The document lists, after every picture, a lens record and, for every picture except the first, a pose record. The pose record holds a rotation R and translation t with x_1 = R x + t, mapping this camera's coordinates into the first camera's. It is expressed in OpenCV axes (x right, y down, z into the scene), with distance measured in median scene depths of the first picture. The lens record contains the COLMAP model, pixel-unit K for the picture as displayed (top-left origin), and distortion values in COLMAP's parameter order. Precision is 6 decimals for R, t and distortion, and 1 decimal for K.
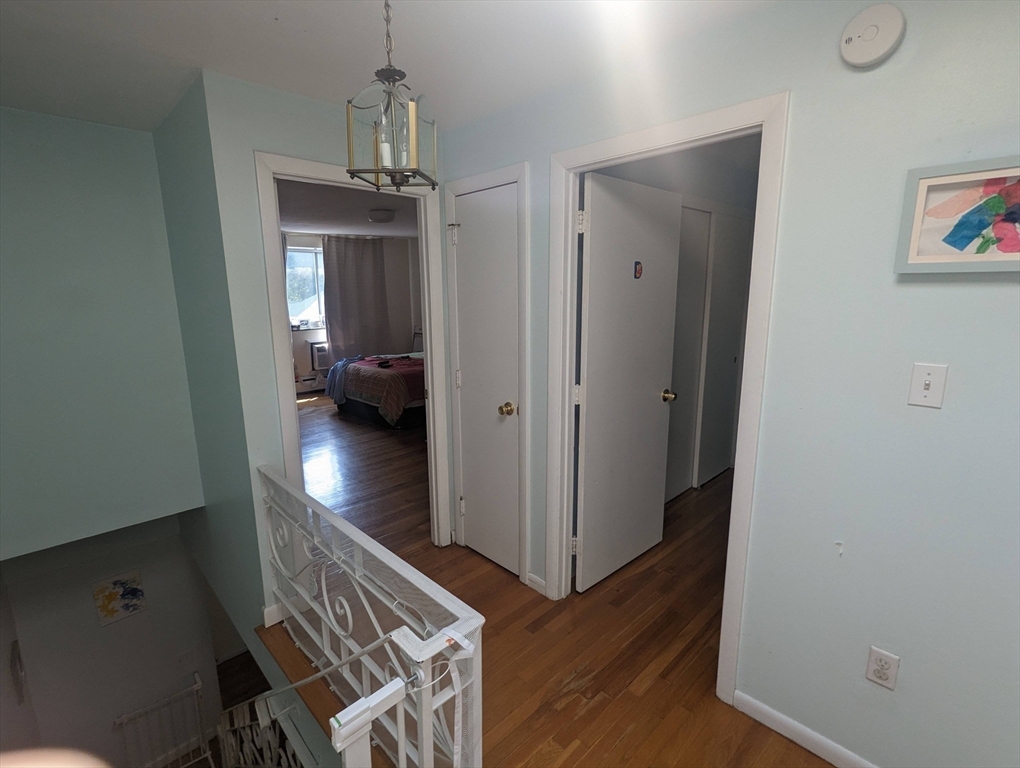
lens RADIAL K [[485.1, 0, 506.9], [0, 485.1, 384.7], [0, 0, 1]] dist [0.000767, -0.000316]
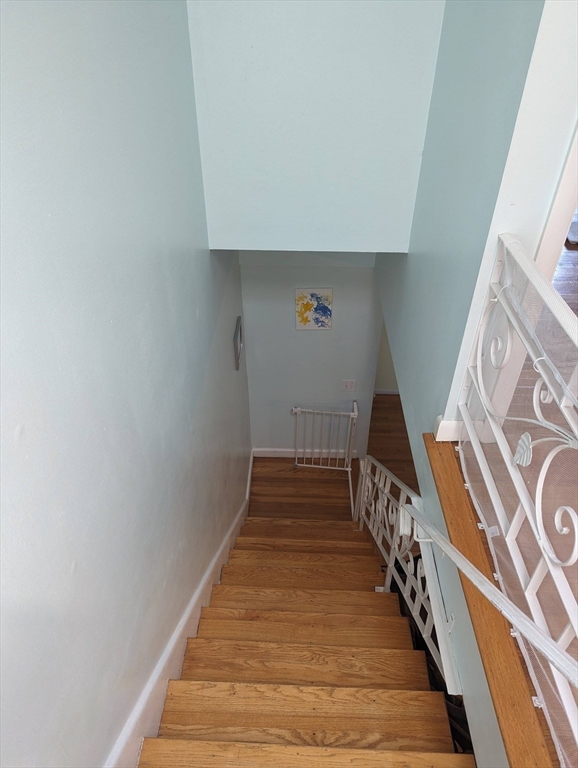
lens RADIAL K [[519.9, 0, 289.0], [0, 519.9, 384.0], [0, 0, 1]] dist [0.034804, -0.000872]
pose [[0.699031, 0.451979, -0.554140, -0.185280], [-0.140552, 0.846647, 0.513257, 0.018711], [0.701143, -0.280897, 0.655359, 0.239376]]
